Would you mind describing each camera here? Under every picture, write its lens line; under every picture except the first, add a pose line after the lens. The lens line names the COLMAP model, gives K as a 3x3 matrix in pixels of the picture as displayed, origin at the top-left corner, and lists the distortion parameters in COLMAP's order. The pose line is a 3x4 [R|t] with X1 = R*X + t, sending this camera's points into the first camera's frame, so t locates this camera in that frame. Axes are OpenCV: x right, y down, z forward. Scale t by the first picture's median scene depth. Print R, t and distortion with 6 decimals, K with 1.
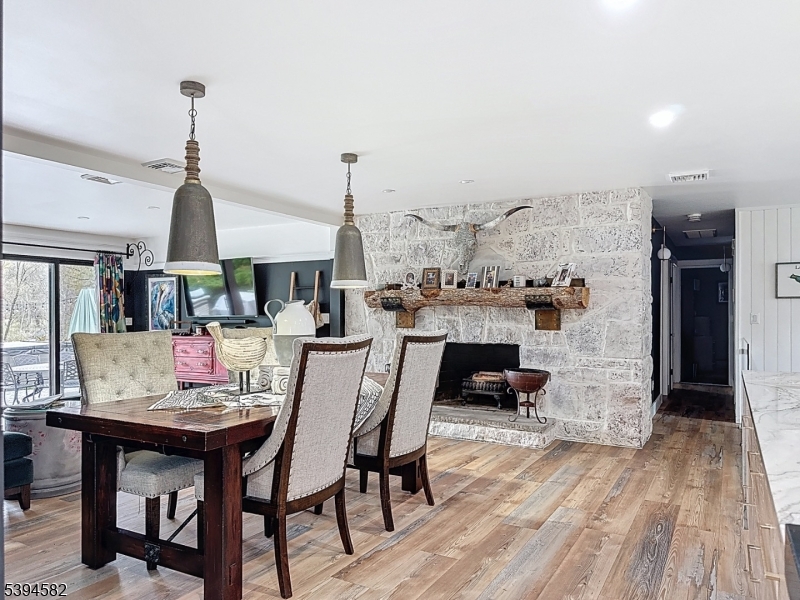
lens RADIAL K [[592.8, 0, 398.5], [0, 592.8, 320.9], [0, 0, 1]] dist [-0.011525, -0.002468]
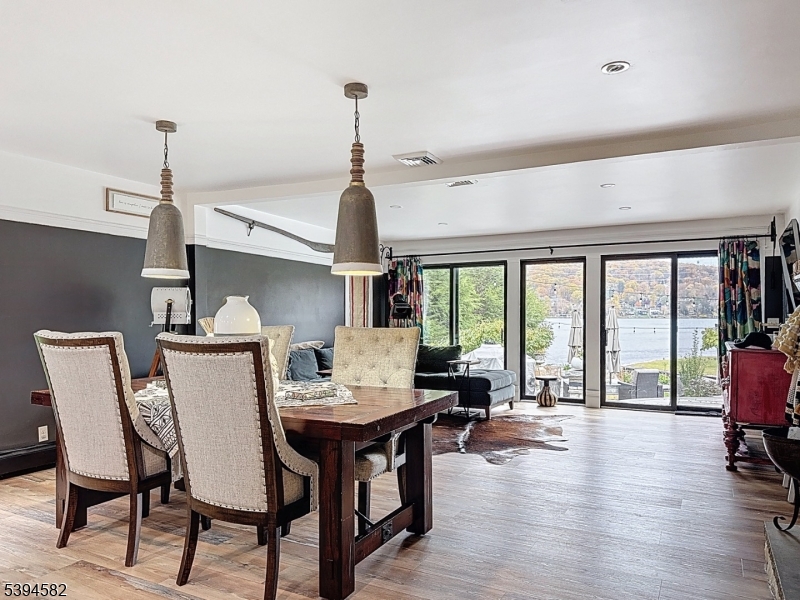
lens RADIAL K [[592.8, 0, 398.5], [0, 592.8, 320.9], [0, 0, 1]] dist [-0.011525, -0.002468]
pose [[0.015112, 0.011456, -0.999820, 0.379340], [-0.011921, 0.999865, 0.011277, -0.004811], [0.999815, 0.011749, 0.015247, 0.623287]]
